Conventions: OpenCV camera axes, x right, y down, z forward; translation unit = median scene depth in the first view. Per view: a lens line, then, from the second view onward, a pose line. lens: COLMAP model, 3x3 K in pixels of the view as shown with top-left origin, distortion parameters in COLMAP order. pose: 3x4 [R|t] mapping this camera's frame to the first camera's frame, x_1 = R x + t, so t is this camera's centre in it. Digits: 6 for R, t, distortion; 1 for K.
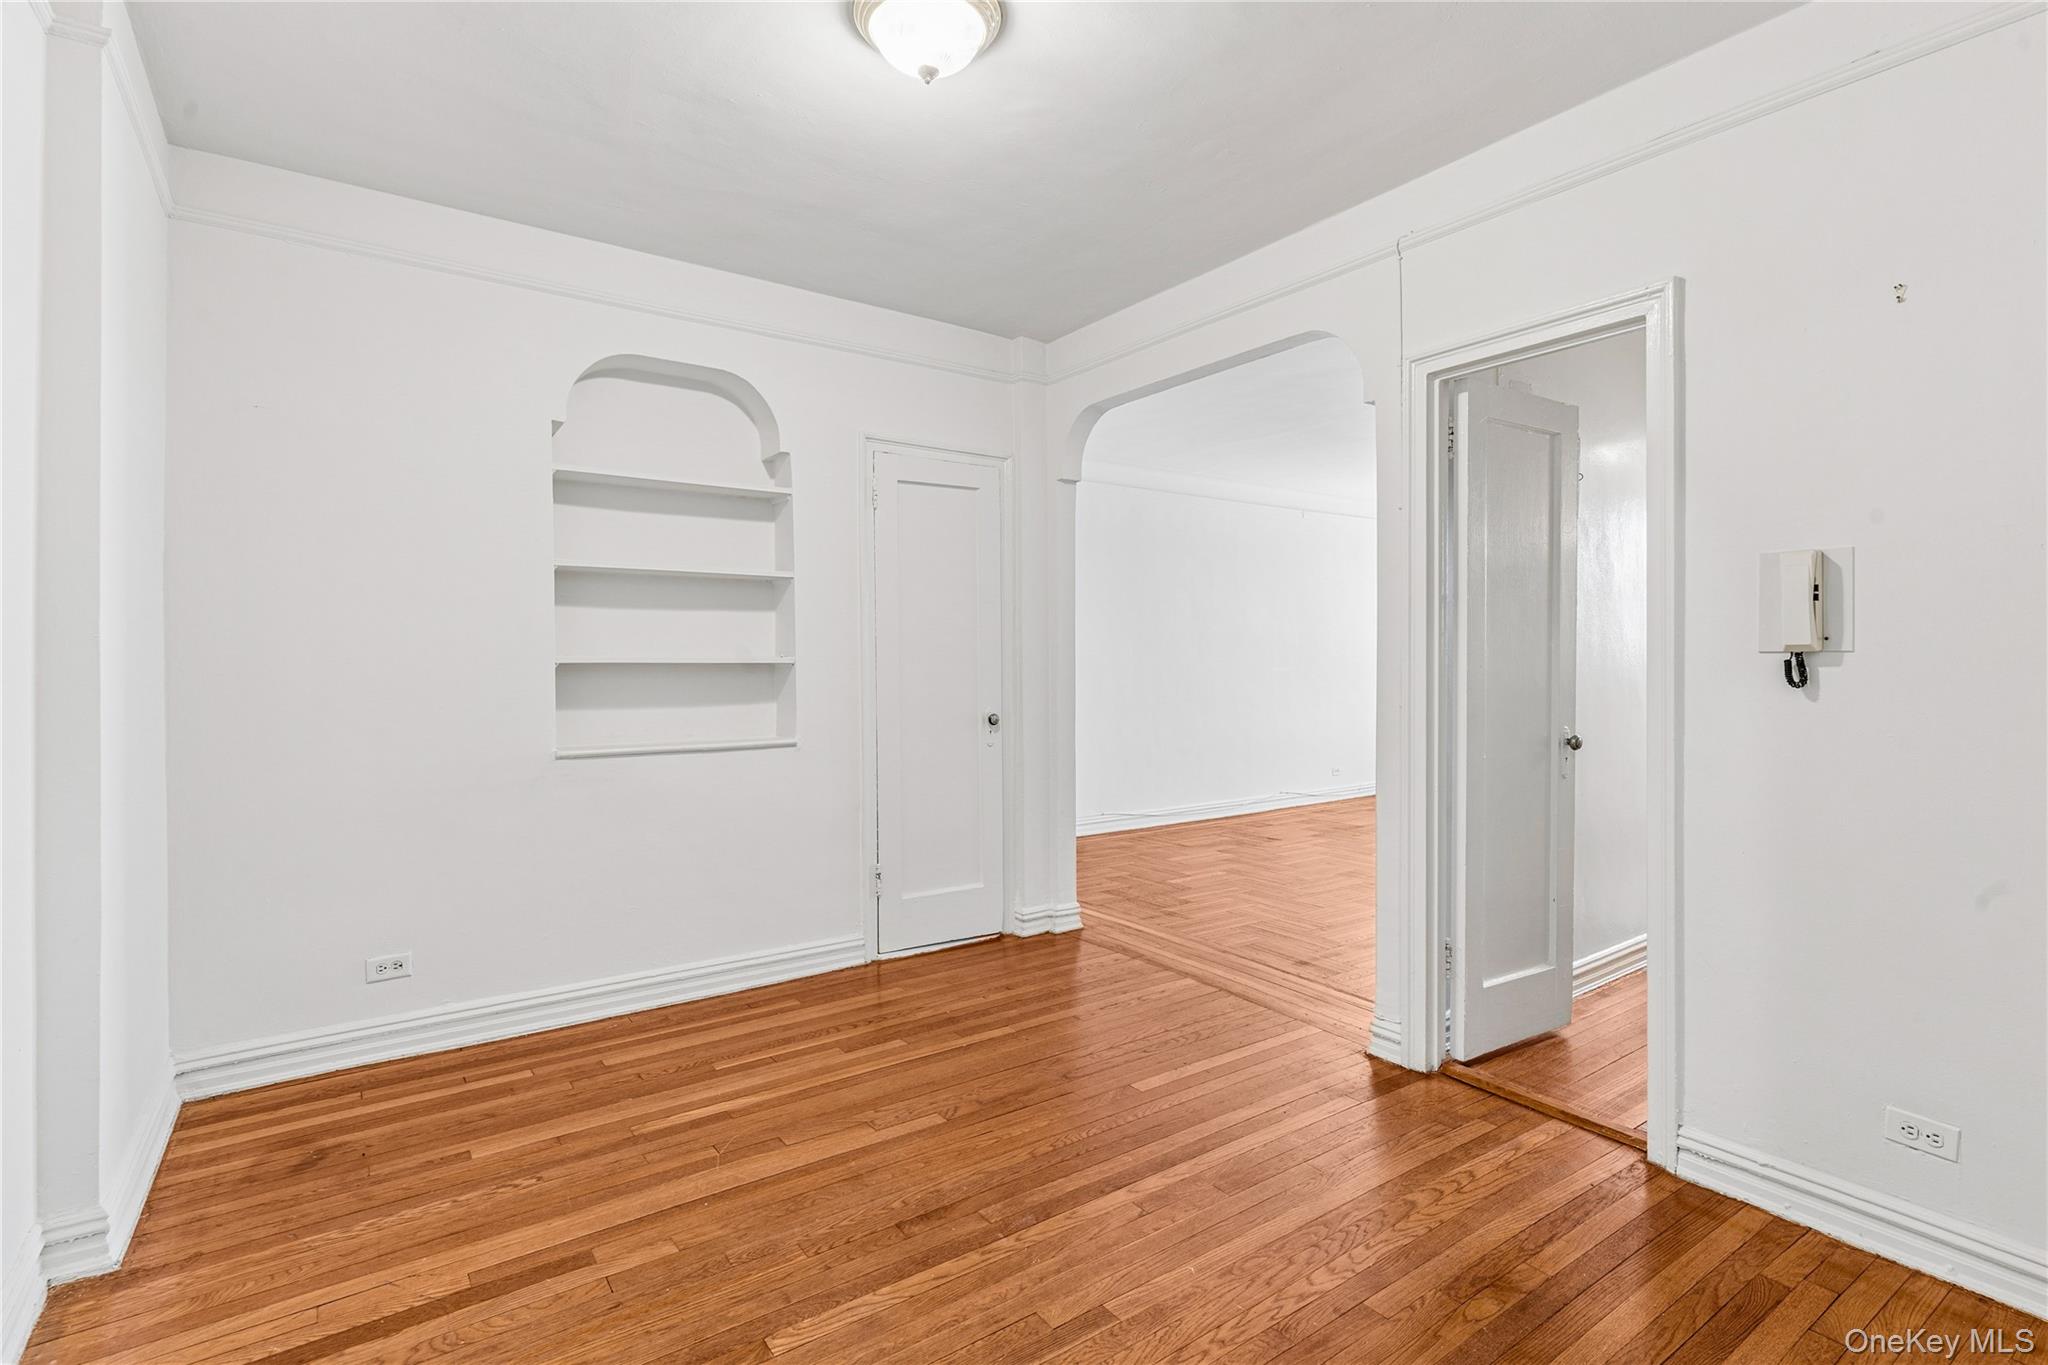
lens RADIAL K [[989.5, 0, 1018.7], [0, 989.5, 651.4], [0, 0, 1]] dist [-0.004747, 0.000061]
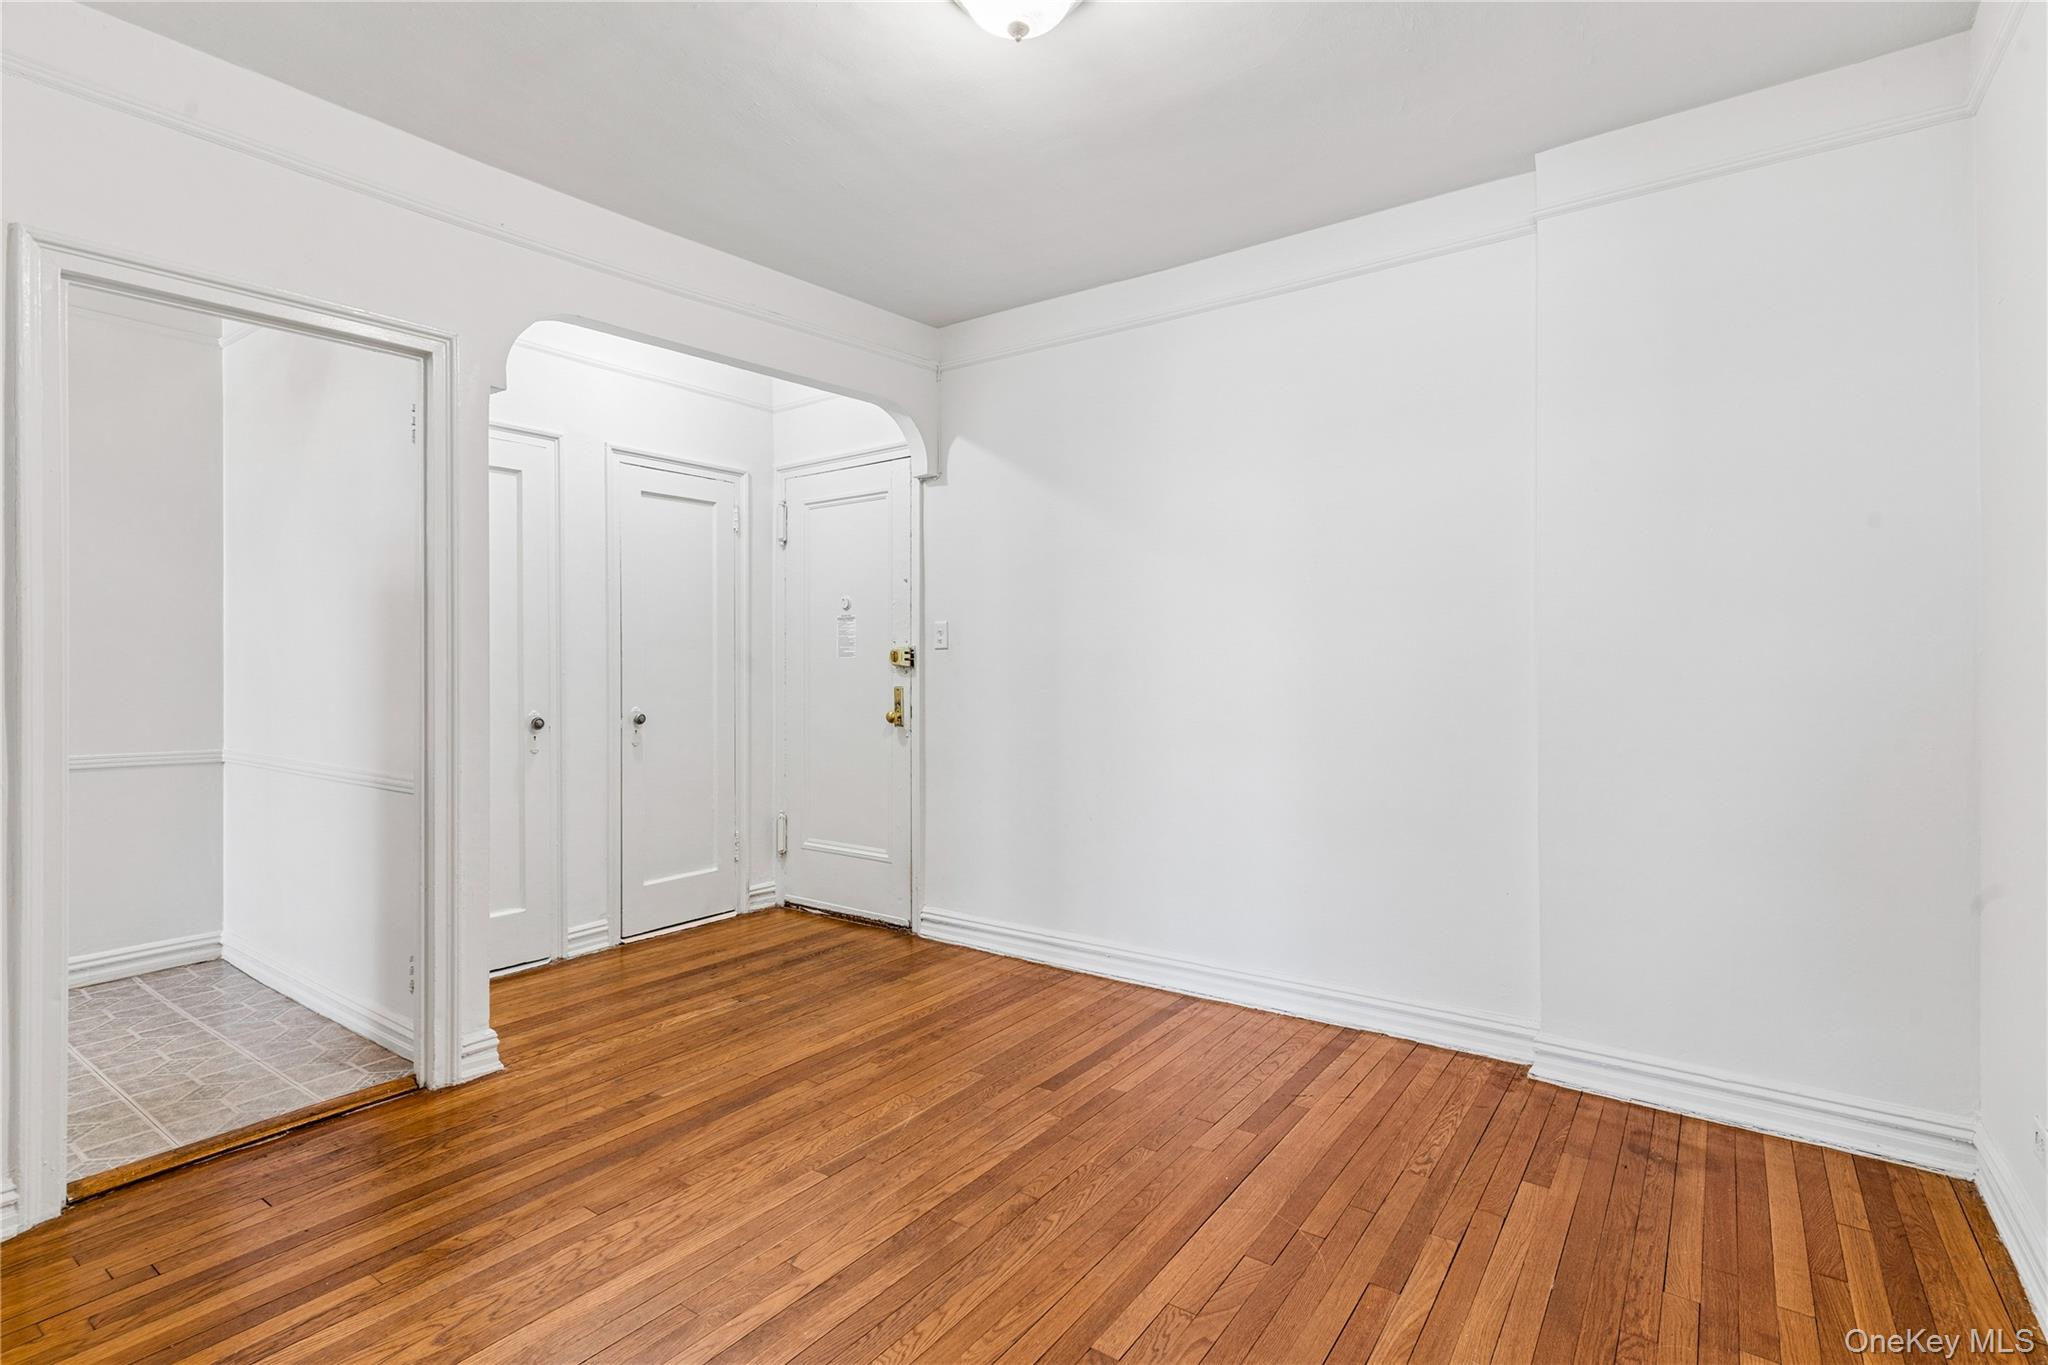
lens RADIAL K [[989.5, 0, 1018.7], [0, 989.5, 651.4], [0, 0, 1]] dist [-0.004747, 0.000061]
pose [[-0.947760, -0.001475, -0.318981, 0.208862], [0.005078, 0.999793, -0.019711, 0.031075], [0.318944, -0.020301, -0.947556, 1.853594]]
